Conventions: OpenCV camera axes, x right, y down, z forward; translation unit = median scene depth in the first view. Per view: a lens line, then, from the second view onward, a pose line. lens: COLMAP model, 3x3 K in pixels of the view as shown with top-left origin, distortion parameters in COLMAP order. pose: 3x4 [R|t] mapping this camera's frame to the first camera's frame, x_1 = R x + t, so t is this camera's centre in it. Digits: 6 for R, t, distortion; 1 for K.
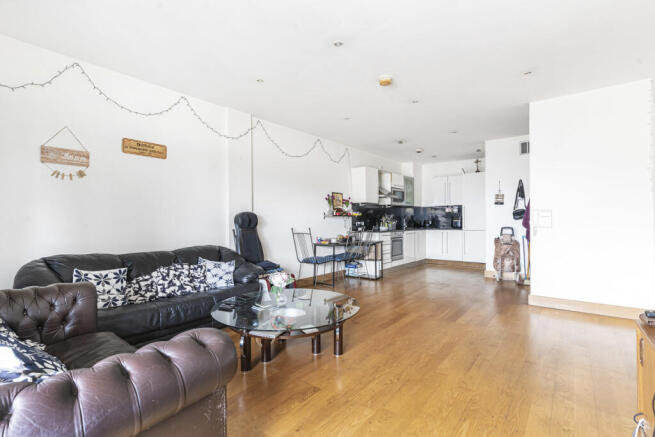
lens RADIAL K [[311.3, 0, 329.6], [0, 311.3, 219.1], [0, 0, 1]] dist [0.002170, 0.000901]
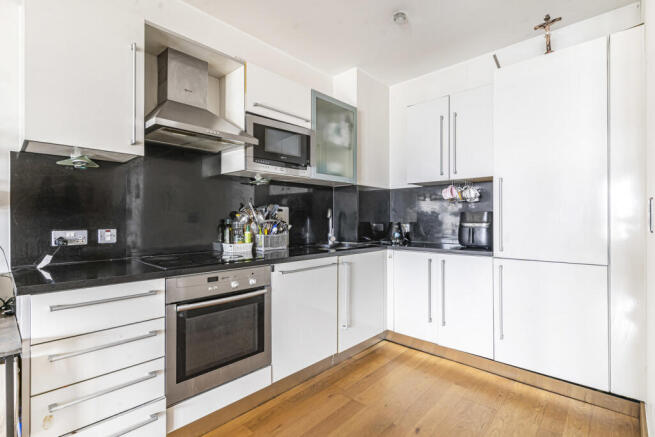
lens RADIAL K [[311.3, 0, 328.8], [0, 311.3, 219.3], [0, 0, 1]] dist [0.002170, 0.000901]
pose [[0.996778, 0.003216, -0.080141, 0.283983], [-0.003450, 0.999990, -0.002773, 0.000276], [0.080132, 0.003041, 0.996780, 0.668621]]
